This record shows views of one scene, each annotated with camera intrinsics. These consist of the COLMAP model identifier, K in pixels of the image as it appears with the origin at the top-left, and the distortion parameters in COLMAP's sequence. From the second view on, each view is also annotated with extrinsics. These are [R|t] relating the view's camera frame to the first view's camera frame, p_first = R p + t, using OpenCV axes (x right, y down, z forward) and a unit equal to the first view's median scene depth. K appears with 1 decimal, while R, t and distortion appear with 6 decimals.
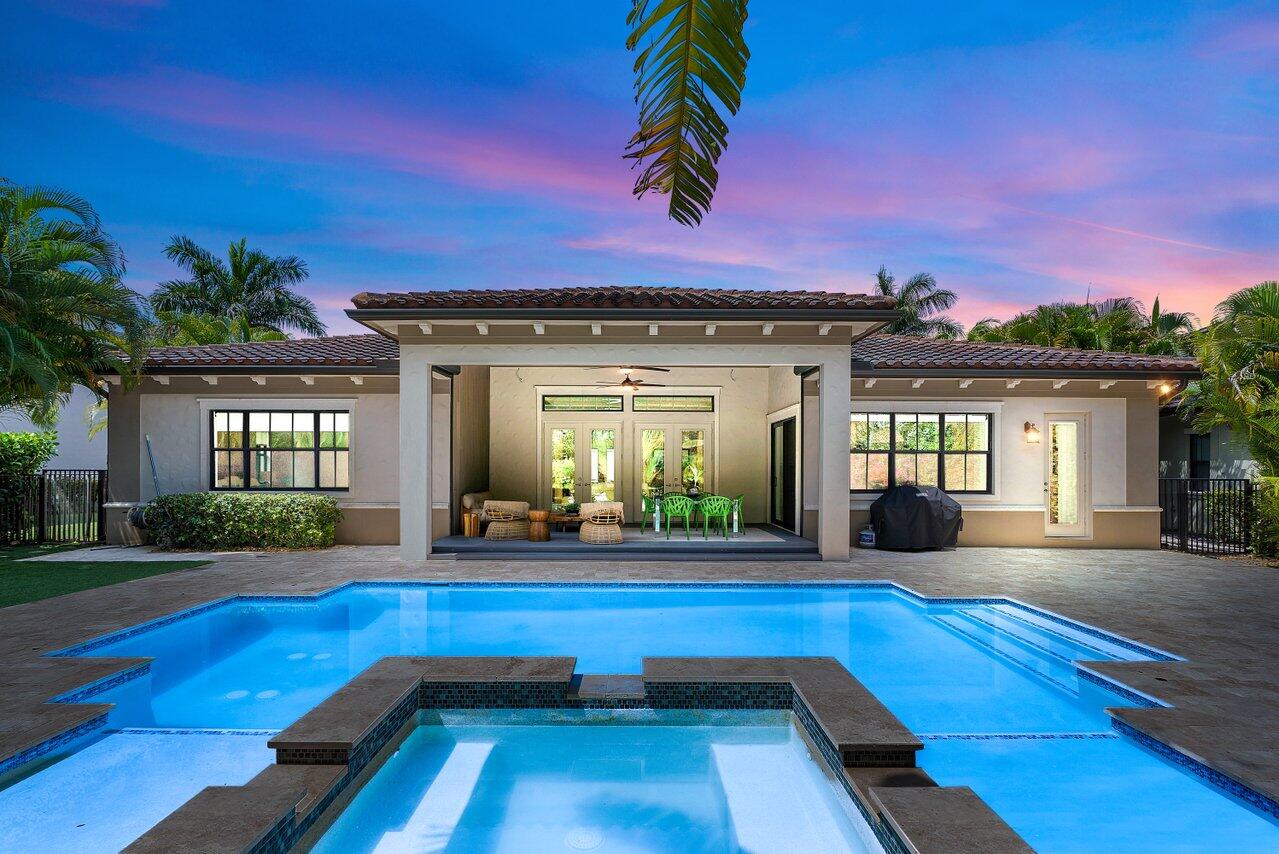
lens RADIAL K [[599.2, 0, 640.8], [0, 599.2, 451.5], [0, 0, 1]] dist [-0.017536, -0.000264]
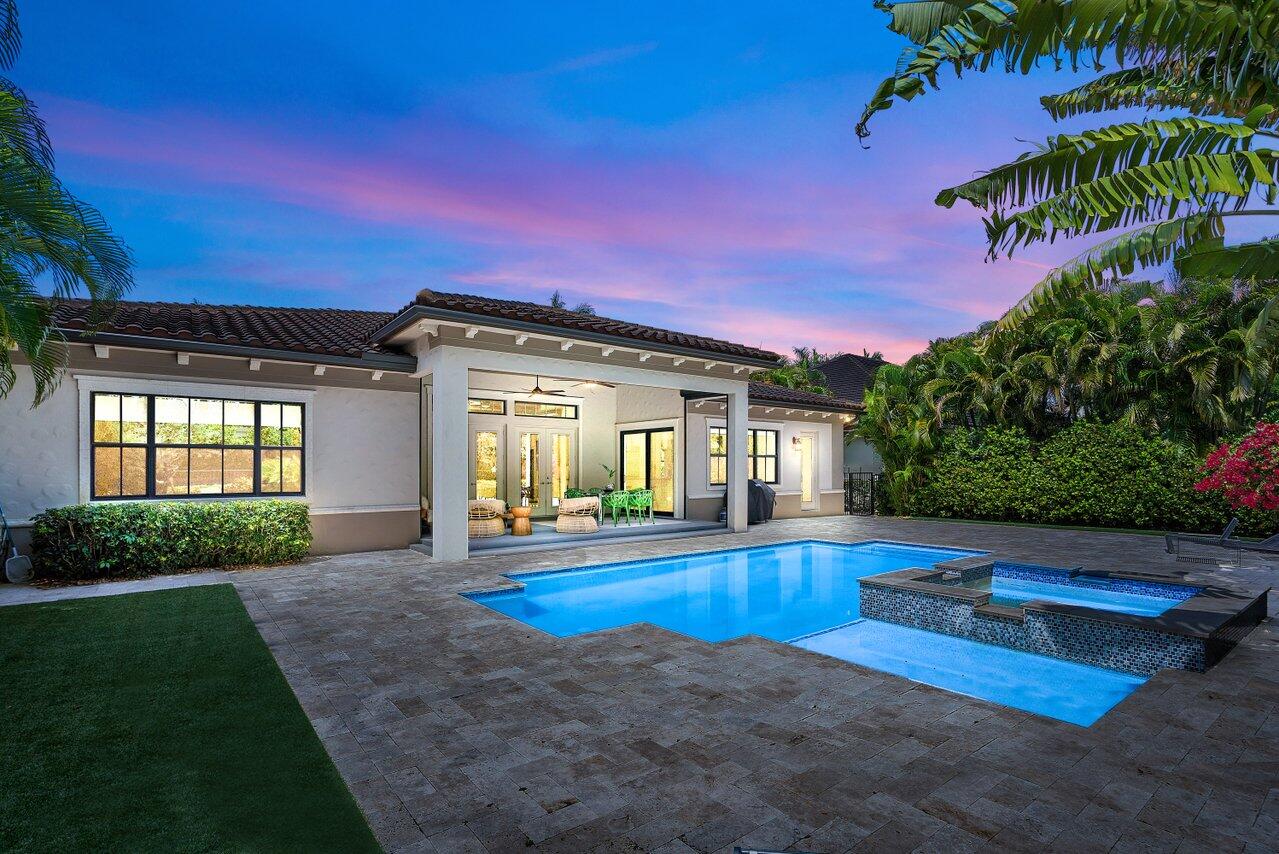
lens RADIAL K [[599.2, 0, 640.8], [0, 599.2, 451.5], [0, 0, 1]] dist [-0.017536, -0.000264]
pose [[0.796566, 0.012568, 0.604421, -0.619198], [-0.013026, 0.999909, -0.003625, -0.001486], [-0.604411, -0.004985, 0.796657, 0.004997]]
